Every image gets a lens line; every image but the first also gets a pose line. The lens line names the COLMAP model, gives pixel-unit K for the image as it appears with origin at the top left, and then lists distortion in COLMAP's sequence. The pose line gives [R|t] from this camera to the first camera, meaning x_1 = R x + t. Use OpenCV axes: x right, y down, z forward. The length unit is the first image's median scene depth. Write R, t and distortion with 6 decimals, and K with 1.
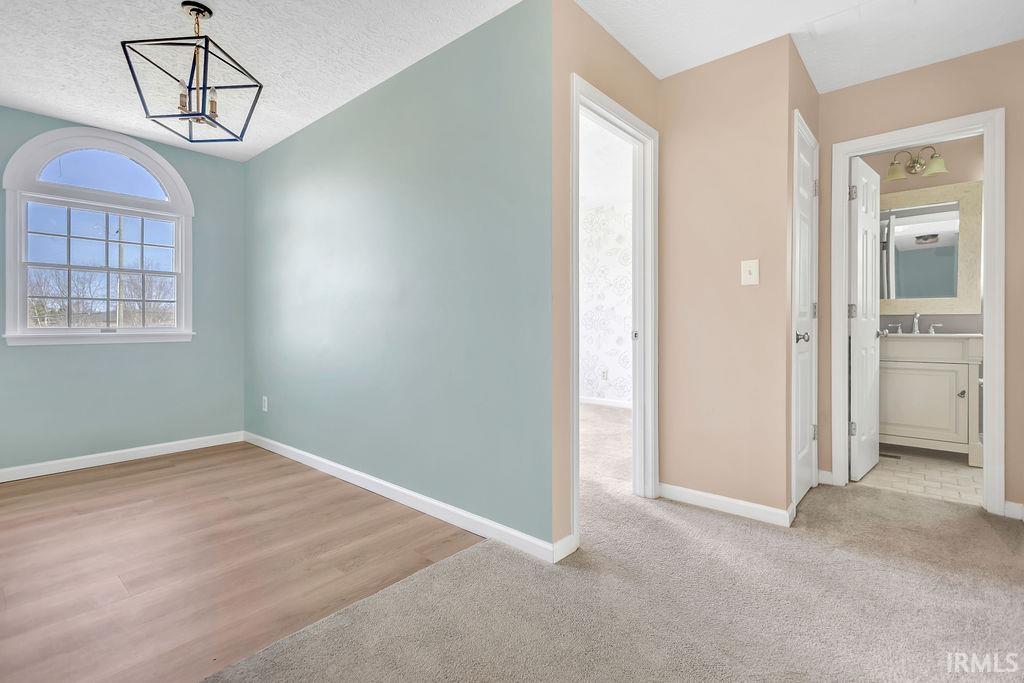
lens RADIAL K [[478.4, 0, 513.2], [0, 478.4, 336.3], [0, 0, 1]] dist [0.000237, -0.000428]
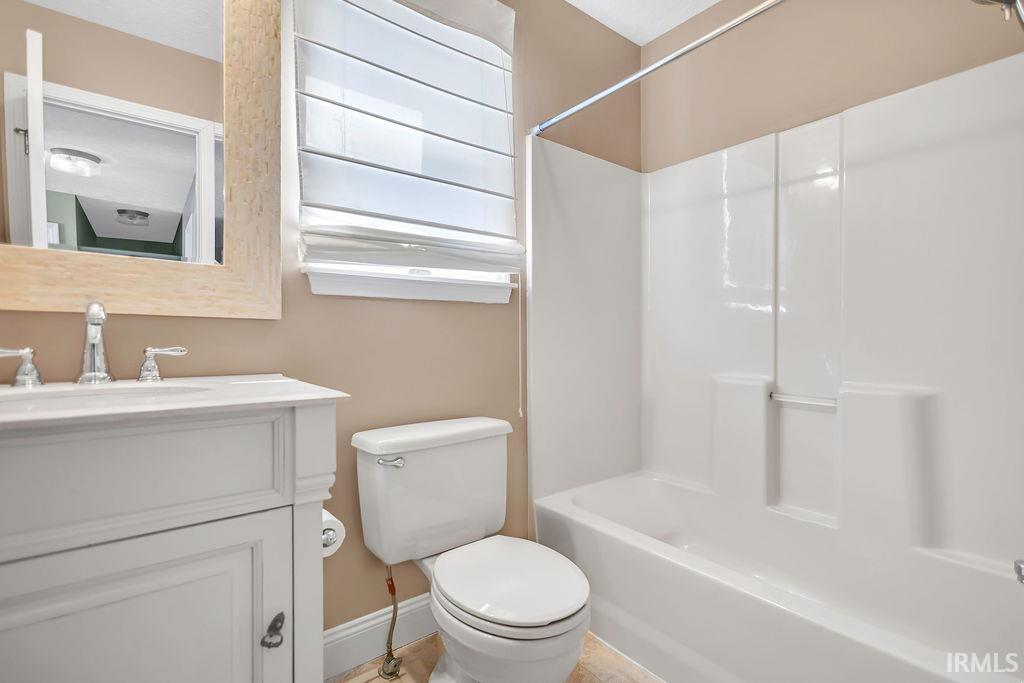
lens RADIAL K [[478.4, 0, 513.2], [0, 478.4, 336.3], [0, 0, 1]] dist [0.000237, -0.000428]
pose [[0.188266, 0.003810, 0.982111, 0.272241], [0.022669, 0.999709, -0.008223, -0.010574], [-0.981857, 0.023812, 0.188124, 0.314039]]
